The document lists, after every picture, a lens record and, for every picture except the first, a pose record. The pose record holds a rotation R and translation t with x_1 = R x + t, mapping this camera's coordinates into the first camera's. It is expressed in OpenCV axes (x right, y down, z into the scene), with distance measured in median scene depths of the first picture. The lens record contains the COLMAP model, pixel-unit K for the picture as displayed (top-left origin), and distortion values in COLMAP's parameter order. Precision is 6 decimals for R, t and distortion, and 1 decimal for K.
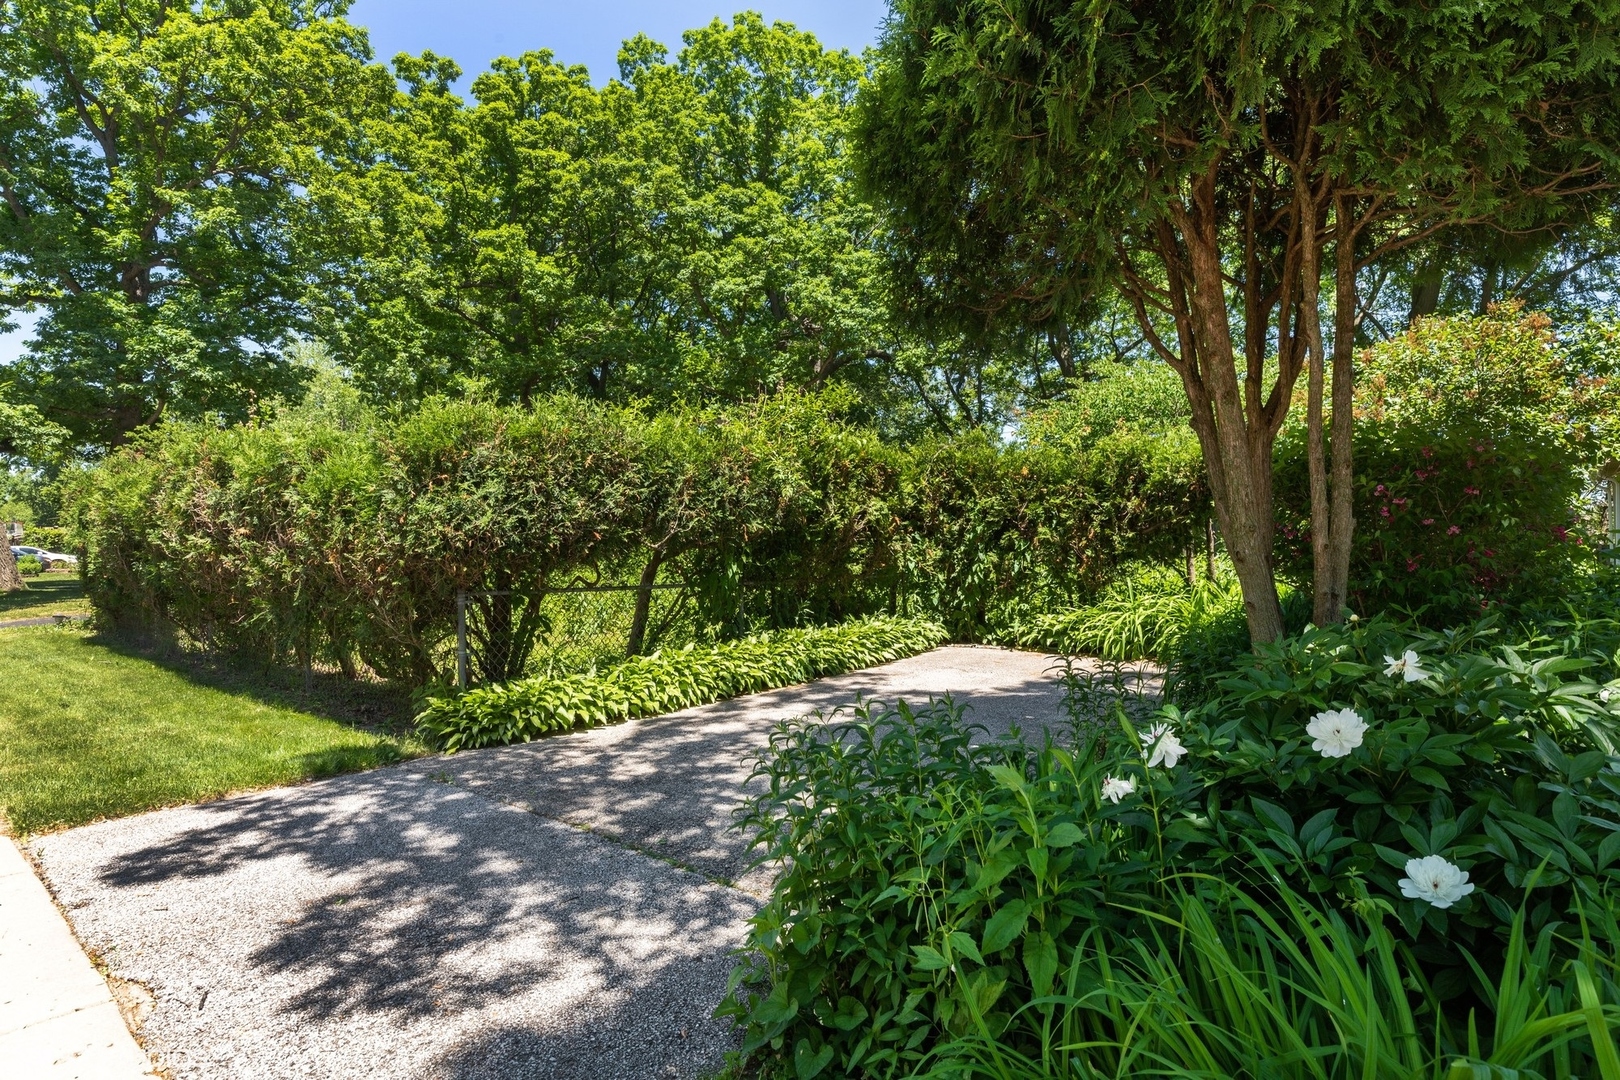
lens RADIAL K [[953.2, 0, 810.0], [0, 953.2, 540.0], [0, 0, 1]] dist [0.001317, 0.000683]
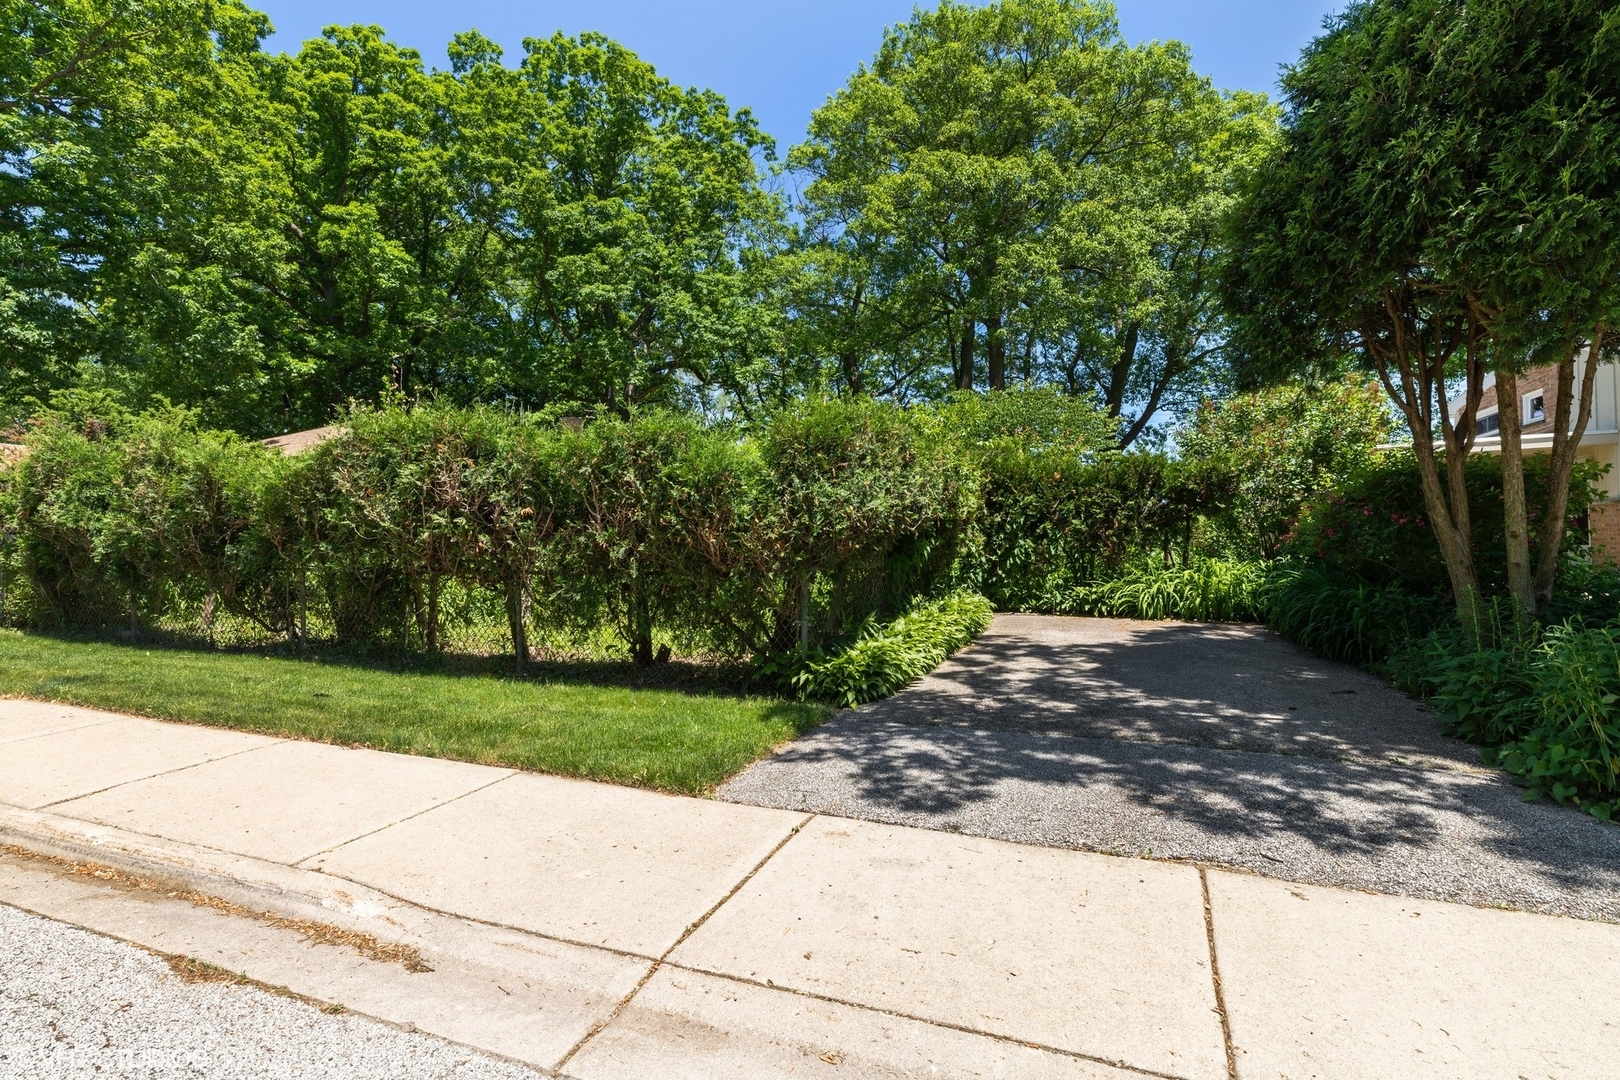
lens RADIAL K [[870.2, 0, 810.0], [0, 870.2, 540.0], [0, 0, 1]] dist [-0.000987, -0.000713]
pose [[0.931336, 0.004888, 0.364128, -0.212917], [-0.006042, 0.999980, 0.002031, 0.005715], [-0.364110, -0.004092, 0.931347, 0.013066]]
